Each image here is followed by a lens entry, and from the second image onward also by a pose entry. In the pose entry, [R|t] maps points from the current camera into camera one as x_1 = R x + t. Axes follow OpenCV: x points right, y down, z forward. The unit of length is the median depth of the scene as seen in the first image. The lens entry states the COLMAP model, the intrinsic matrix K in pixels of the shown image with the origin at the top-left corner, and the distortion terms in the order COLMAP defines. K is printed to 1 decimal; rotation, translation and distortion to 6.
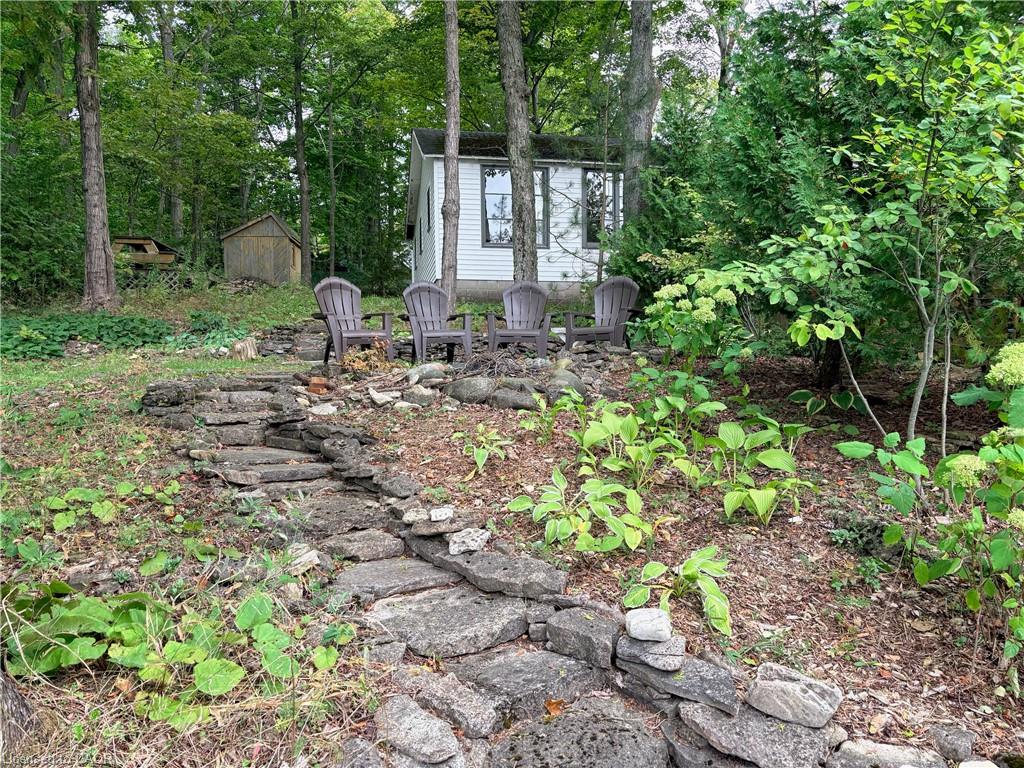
lens RADIAL K [[773.3, 0, 512.0], [0, 773.3, 384.3], [0, 0, 1]] dist [0.000637, 0.000045]
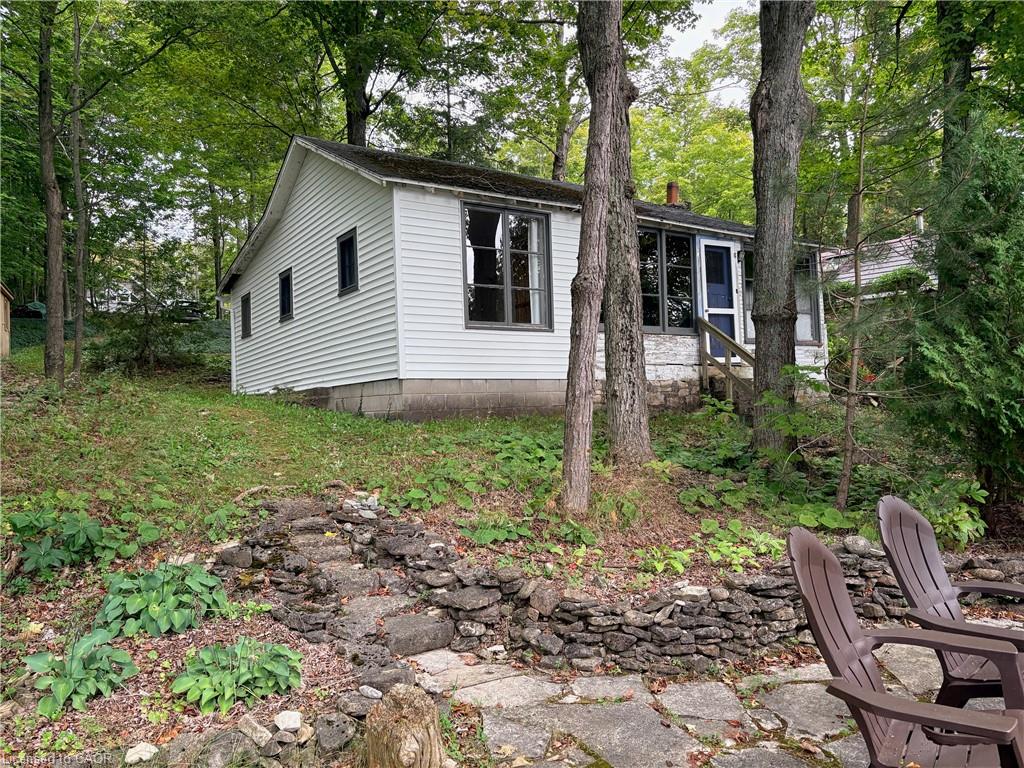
lens RADIAL K [[773.3, 0, 512.3], [0, 773.3, 385.1], [0, 0, 1]] dist [0.000637, 0.000045]
pose [[0.919485, -0.010811, 0.392977, -0.255103], [0.031300, 0.998462, -0.045768, -0.100588], [-0.391878, 0.054383, 0.918409, 0.401500]]
